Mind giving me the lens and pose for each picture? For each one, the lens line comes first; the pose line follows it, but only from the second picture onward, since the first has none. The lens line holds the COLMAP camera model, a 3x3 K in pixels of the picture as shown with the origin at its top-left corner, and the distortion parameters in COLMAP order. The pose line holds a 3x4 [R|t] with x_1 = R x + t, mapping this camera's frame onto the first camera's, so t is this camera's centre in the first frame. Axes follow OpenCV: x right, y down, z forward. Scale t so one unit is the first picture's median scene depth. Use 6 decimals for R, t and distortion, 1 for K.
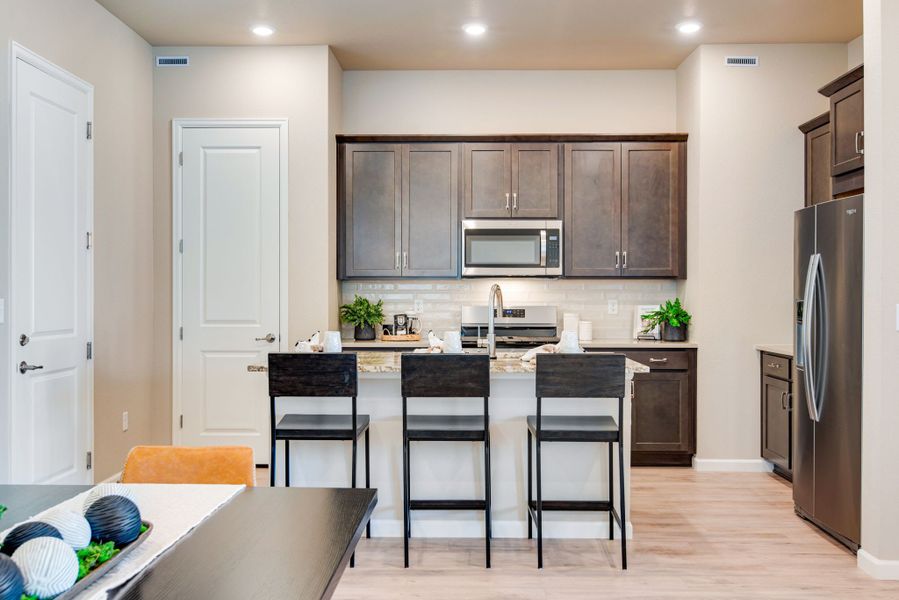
lens RADIAL K [[860.5, 0, 449.5], [0, 860.5, 300.0], [0, 0, 1]] dist [-0.001364, -0.005311]
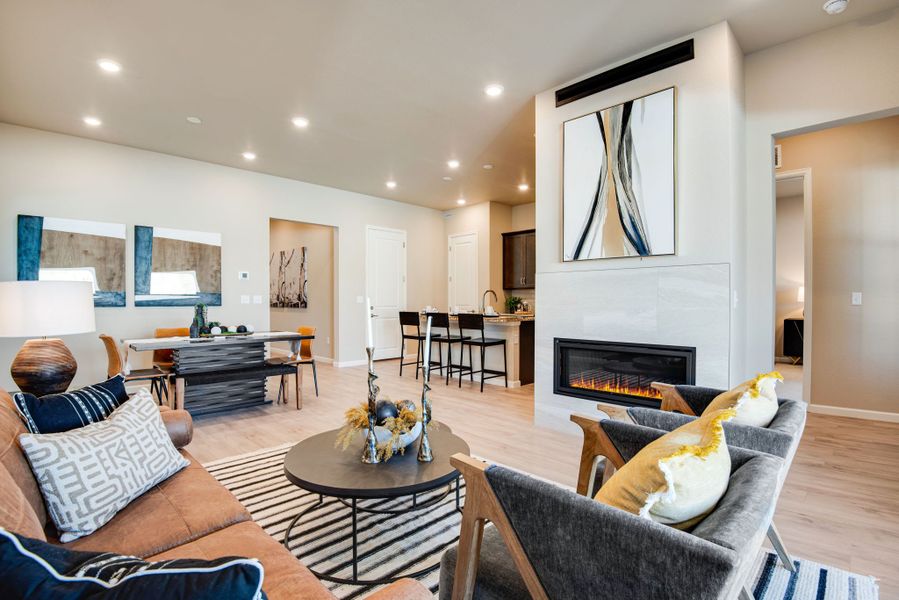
lens RADIAL K [[426.3, 0, 449.5], [0, 426.3, 300.0], [0, 0, 1]] dist [-0.035402, -0.009615]
pose [[0.723066, -0.003085, -0.690772, 0.648395], [-0.002313, 0.999974, -0.006888, 0.017326], [0.690775, 0.006578, 0.723040, -0.031755]]
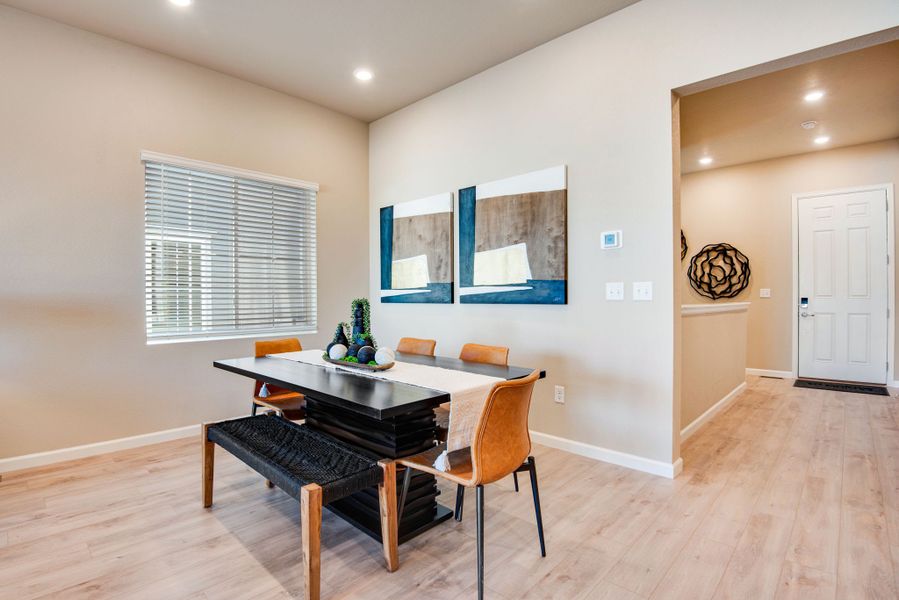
lens RADIAL K [[432.2, 0, 422.6], [0, 432.2, 300.2], [0, 0, 1]] dist [0.002233, -0.000005]
pose [[-0.704595, 0.008956, -0.709553, 0.115918], [0.000383, 0.999925, 0.012241, 0.014186], [0.709610, 0.008353, -0.704546, 0.513743]]
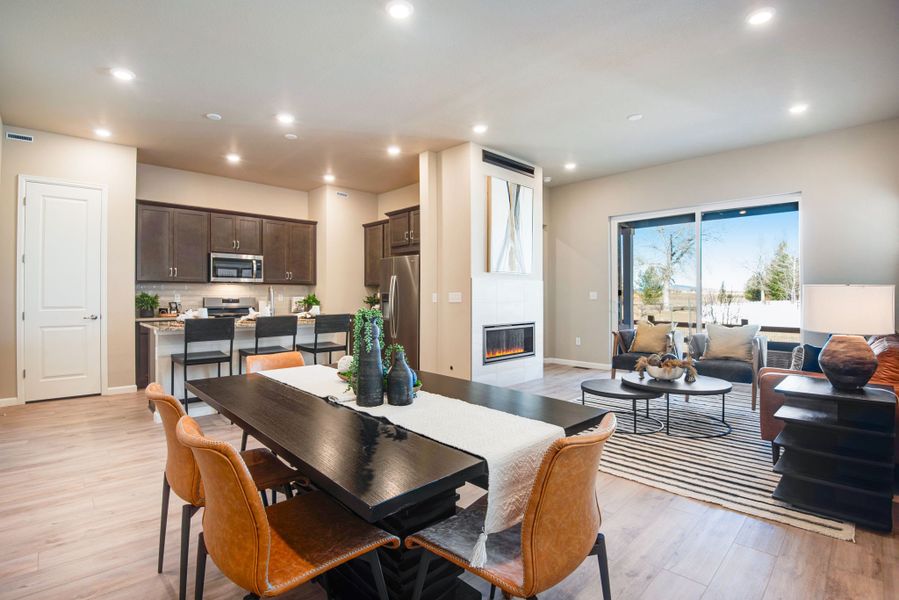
lens RADIAL K [[426.3, 0, 449.5], [0, 426.3, 300.0], [0, 0, 1]] dist [-0.035402, -0.009615]
pose [[0.697880, -0.007894, 0.716171, -0.288193], [0.005221, 0.999969, 0.005934, 0.010189], [-0.716196, -0.000403, 0.697899, -0.036544]]
